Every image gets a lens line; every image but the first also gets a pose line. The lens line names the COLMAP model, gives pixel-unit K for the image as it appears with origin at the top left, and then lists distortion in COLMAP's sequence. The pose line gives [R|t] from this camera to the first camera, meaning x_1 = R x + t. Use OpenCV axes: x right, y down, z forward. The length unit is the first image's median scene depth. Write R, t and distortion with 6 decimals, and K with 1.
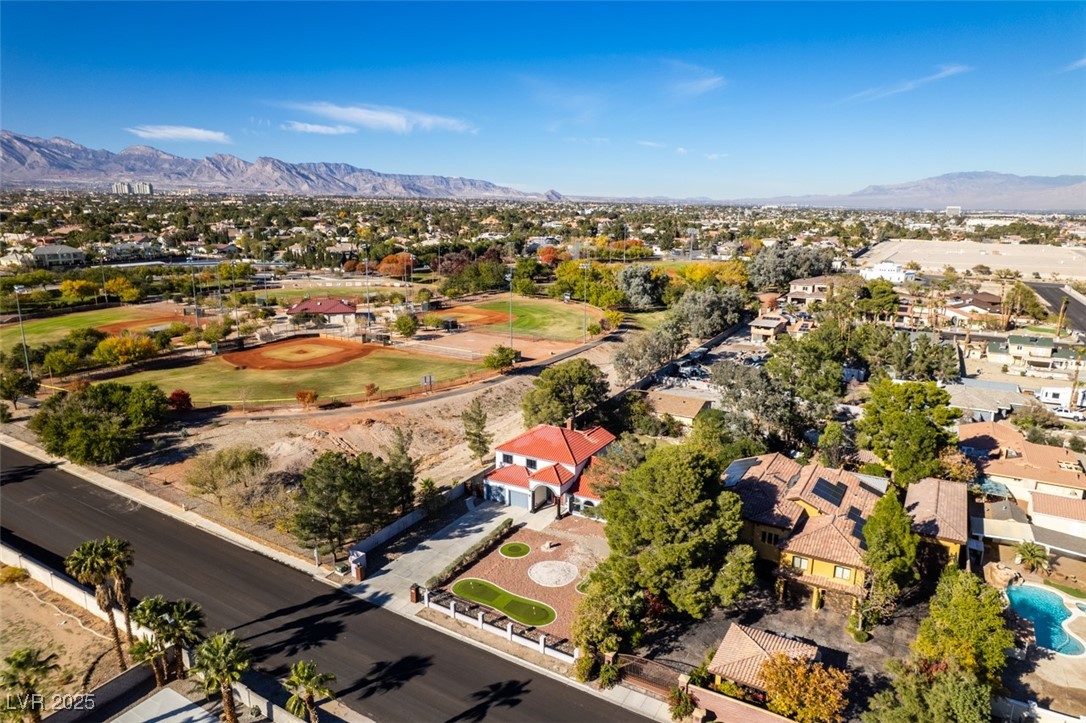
lens RADIAL K [[697.7, 0, 543.0], [0, 697.7, 361.5], [0, 0, 1]] dist [-0.071101, 0.067844]
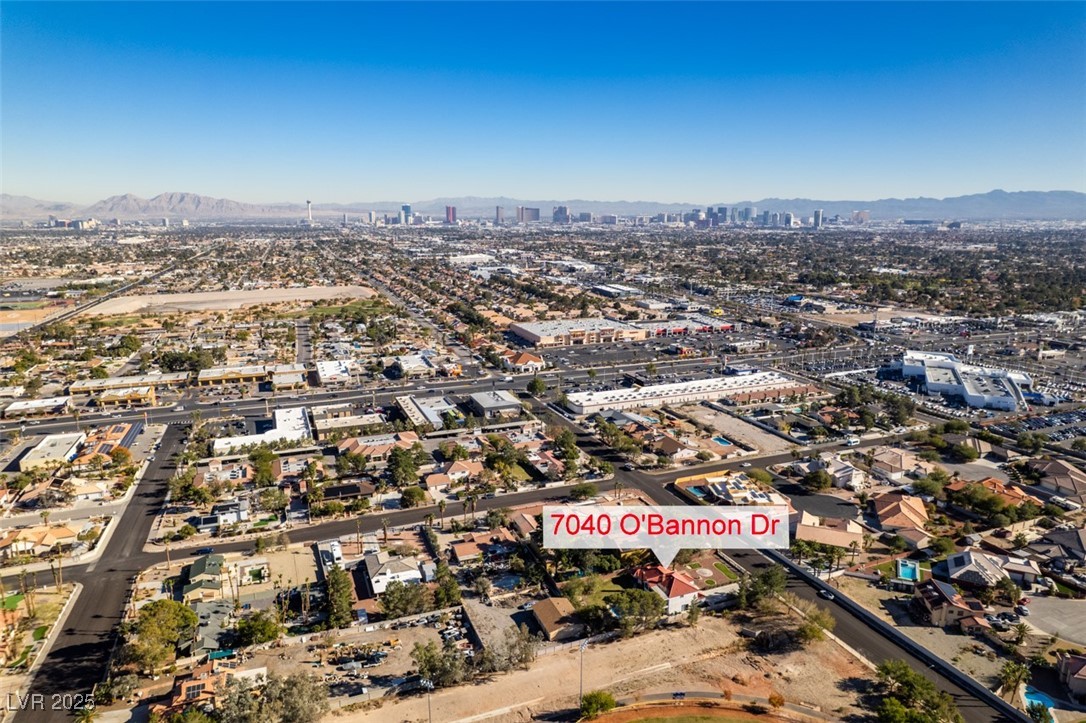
lens RADIAL K [[697.7, 0, 543.0], [0, 697.7, 361.5], [0, 0, 1]] dist [-0.071101, 0.067844]
pose [[-0.788459, -0.140953, 0.598719, -0.609139], [0.132597, 0.911551, 0.389220, -0.996349], [-0.600625, 0.386273, -0.700031, 1.729165]]
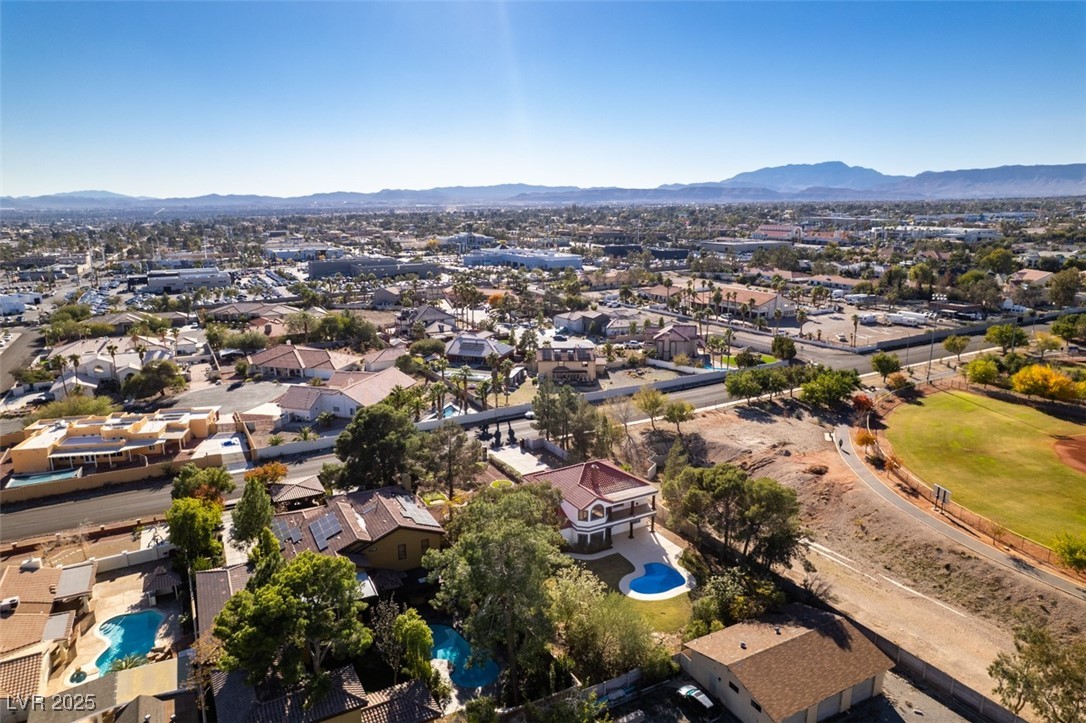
lens RADIAL K [[697.7, 0, 543.0], [0, 697.7, 361.5], [0, 0, 1]] dist [-0.071101, 0.067844]
pose [[-0.519477, 0.187548, -0.833648, 0.579913], [-0.191906, 0.925086, 0.327703, -0.240443], [0.832656, 0.330216, -0.444569, 0.905443]]
